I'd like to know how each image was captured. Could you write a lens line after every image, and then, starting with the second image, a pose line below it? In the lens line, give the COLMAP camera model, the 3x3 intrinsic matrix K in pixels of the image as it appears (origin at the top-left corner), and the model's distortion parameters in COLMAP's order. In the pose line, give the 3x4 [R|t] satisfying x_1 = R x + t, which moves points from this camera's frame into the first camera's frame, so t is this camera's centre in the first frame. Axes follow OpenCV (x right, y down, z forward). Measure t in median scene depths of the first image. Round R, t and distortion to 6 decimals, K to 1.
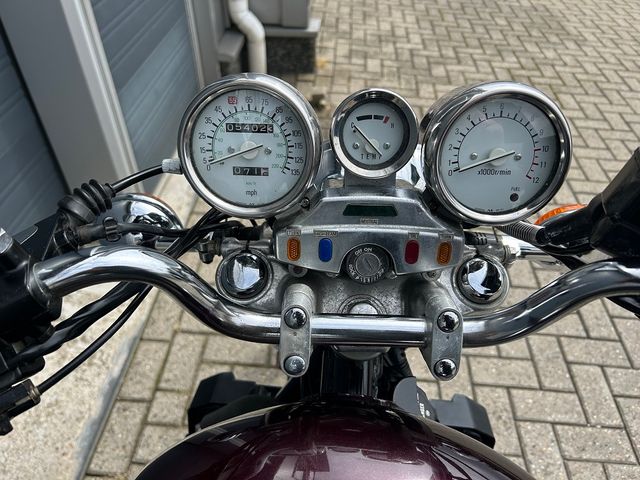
lens RADIAL K [[488.3, 0, 323.3], [0, 488.3, 237.3], [0, 0, 1]] dist [0.047674, -0.052740]
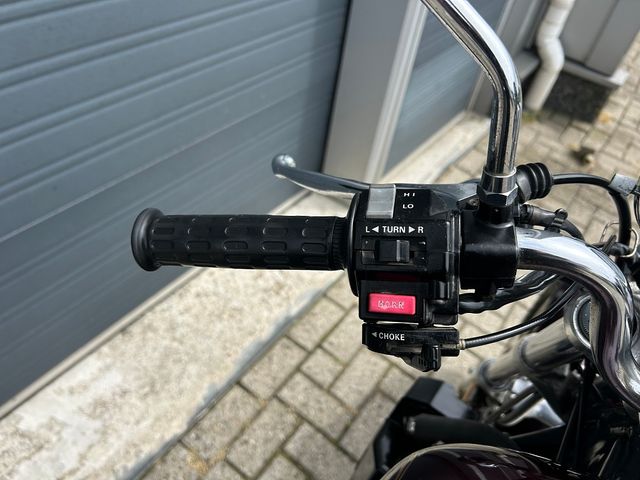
lens RADIAL K [[488.3, 0, 321.6], [0, 488.3, 239.0], [0, 0, 1]] dist [0.047674, -0.052740]
pose [[0.838853, 0.453088, -0.301723, -0.116358], [-0.455396, 0.887762, 0.067029, 0.034490], [0.298228, 0.081176, 0.951036, 0.000251]]
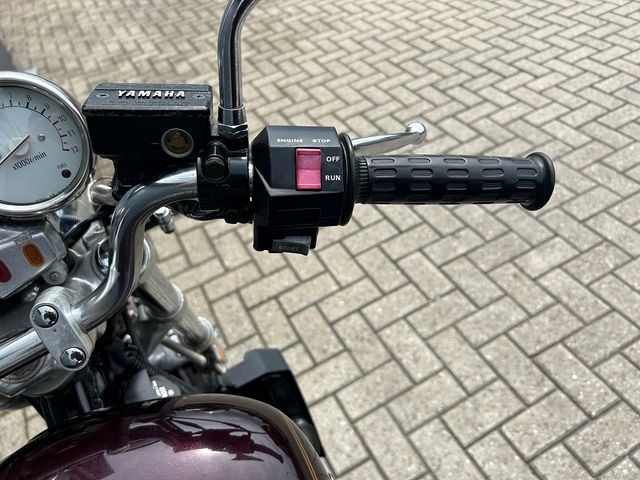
lens RADIAL K [[488.3, 0, 323.8], [0, 488.3, 233.8], [0, 0, 1]] dist [0.047674, -0.052740]
pose [[0.841132, -0.481578, 0.246129, 0.124147], [0.481051, 0.874171, 0.066445, 0.050548], [-0.247158, 0.062512, 0.966957, -0.023719]]
